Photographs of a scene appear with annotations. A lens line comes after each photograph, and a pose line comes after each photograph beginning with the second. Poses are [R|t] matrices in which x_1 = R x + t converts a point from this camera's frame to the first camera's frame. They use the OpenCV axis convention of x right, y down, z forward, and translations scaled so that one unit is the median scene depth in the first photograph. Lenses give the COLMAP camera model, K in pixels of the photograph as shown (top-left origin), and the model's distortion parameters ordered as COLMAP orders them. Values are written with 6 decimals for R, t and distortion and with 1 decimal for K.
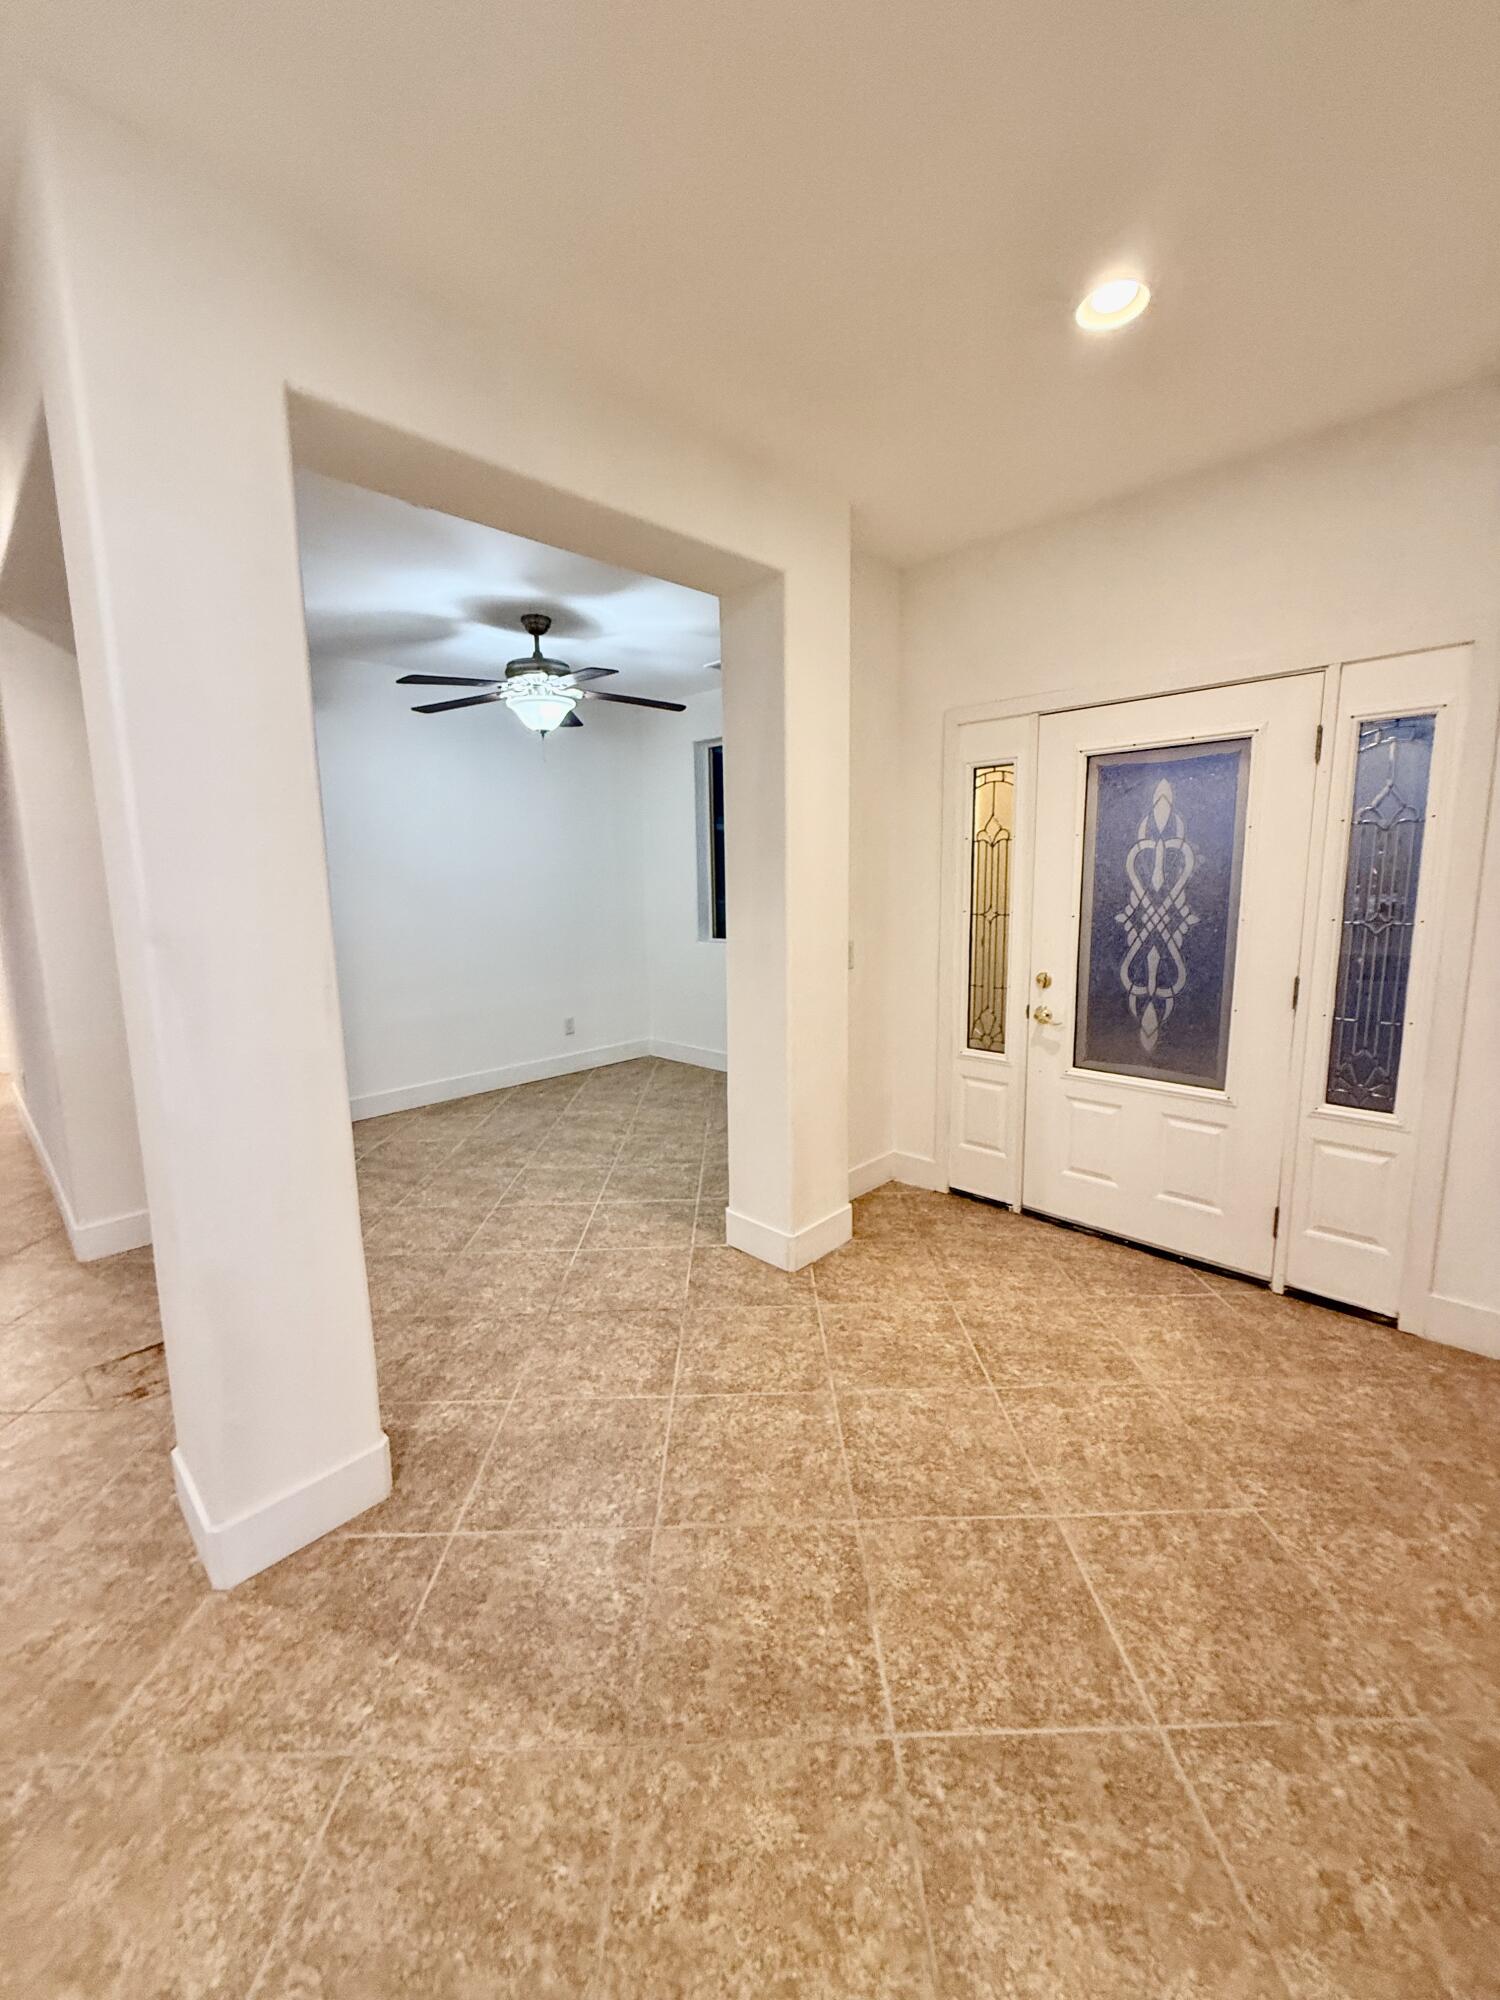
lens RADIAL K [[795.6, 0, 769.7], [0, 795.6, 1000.1], [0, 0, 1]] dist [0.001412, -0.000465]
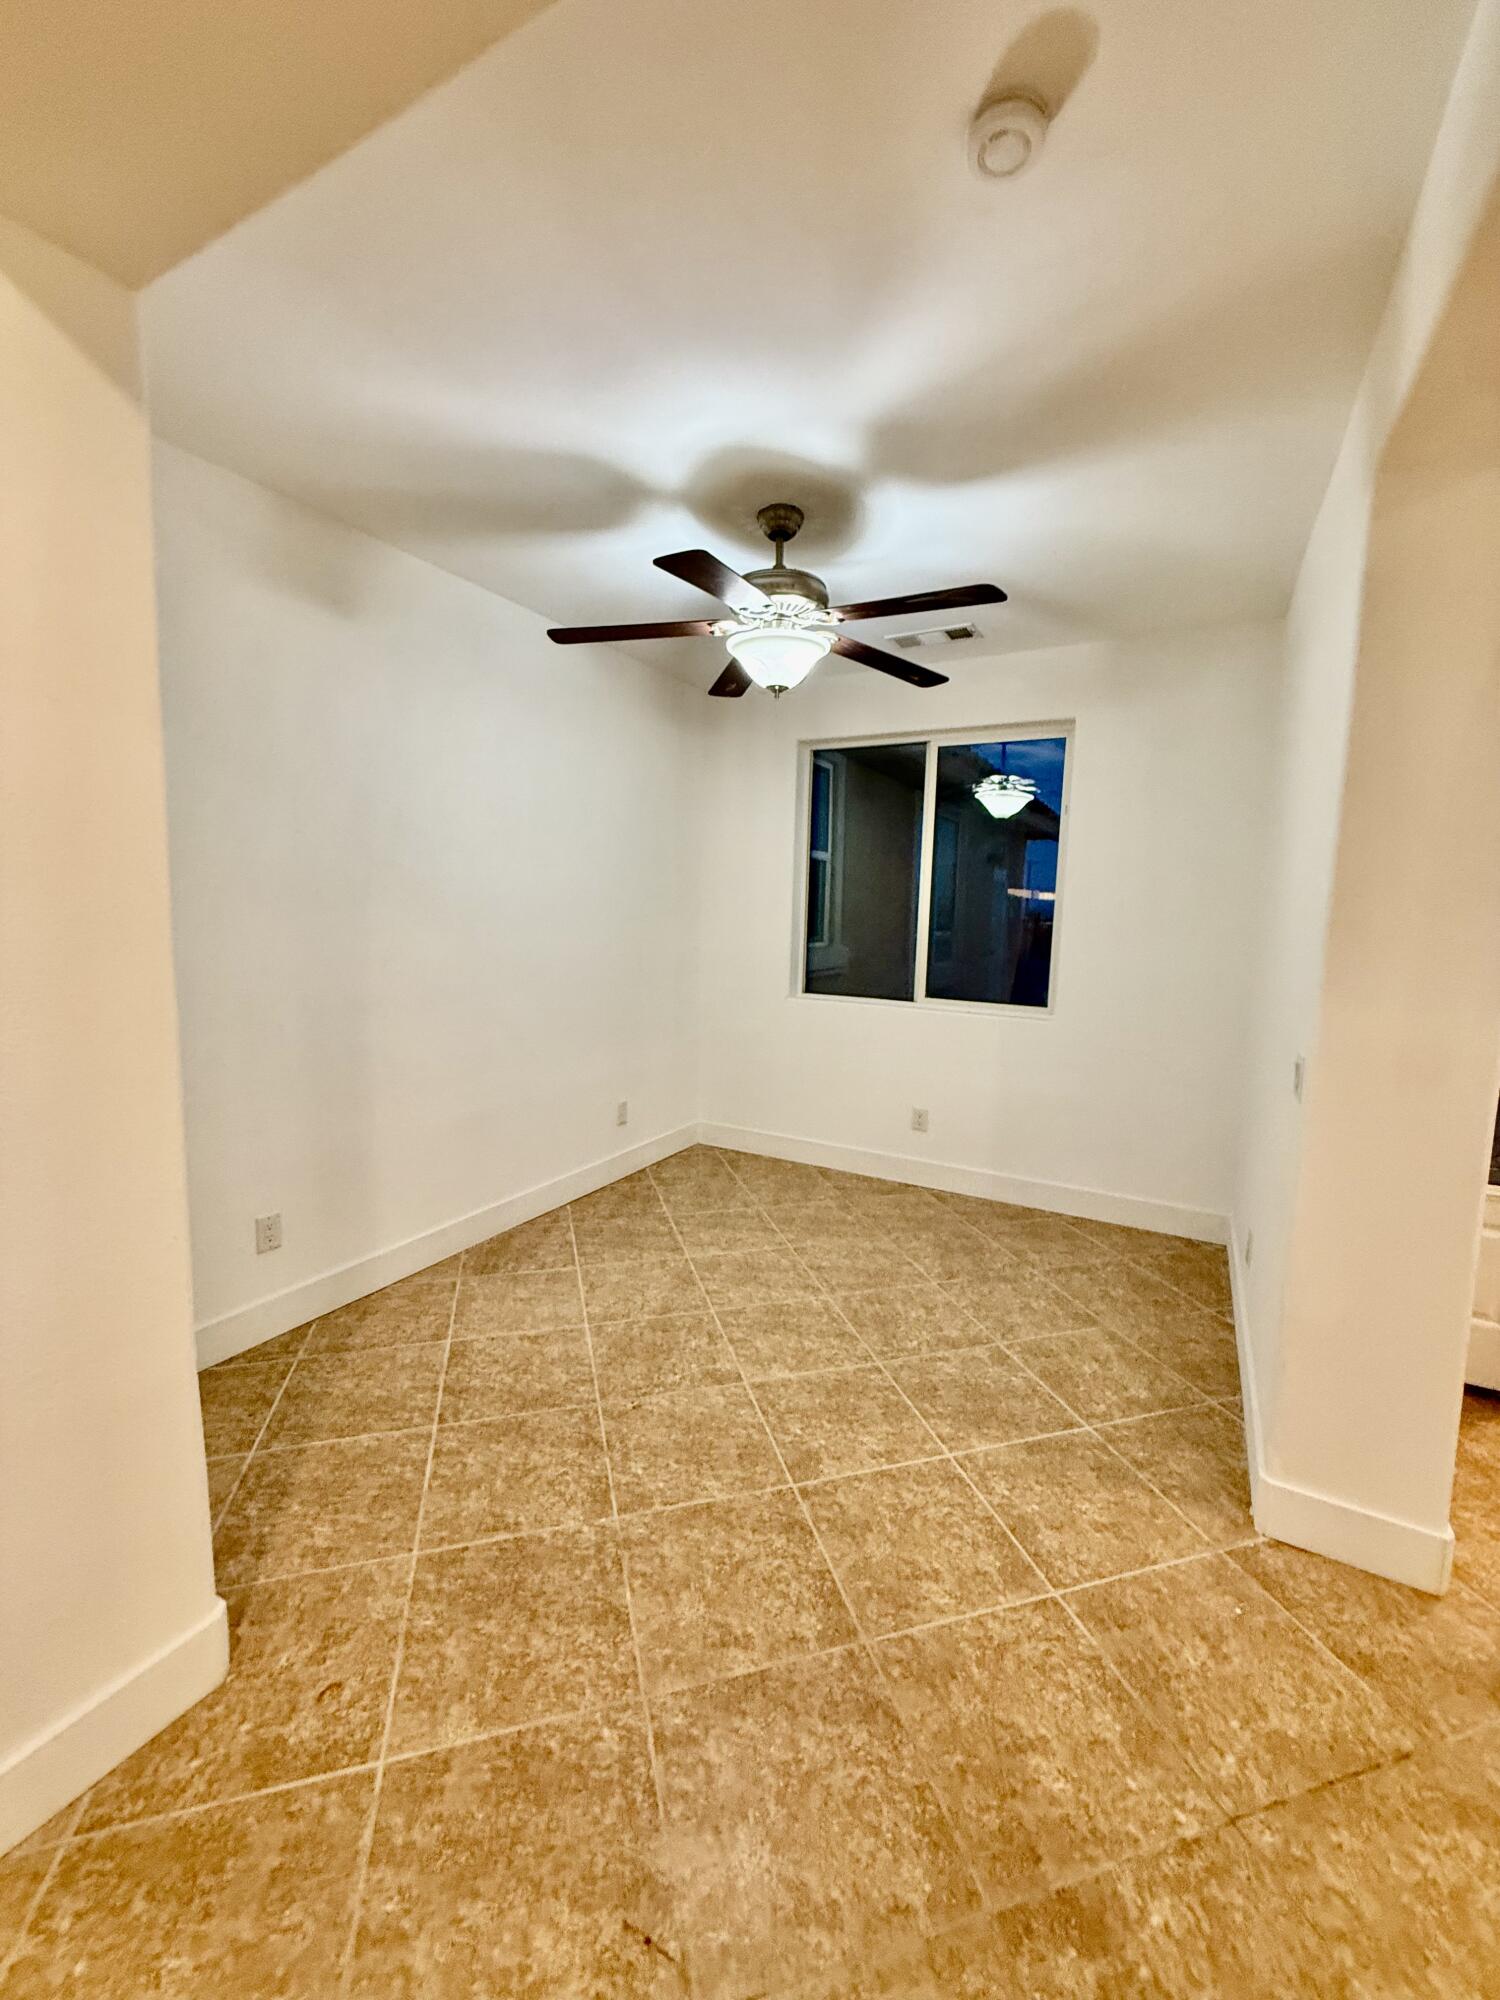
lens RADIAL K [[795.6, 0, 715.4], [0, 795.6, 948.7], [0, 0, 1]] dist [0.001412, -0.000465]
pose [[0.965733, 0.037437, 0.256824, -0.484629], [-0.009460, 0.993962, -0.109316, -0.044949], [-0.259366, 0.103141, 0.960256, 0.390716]]
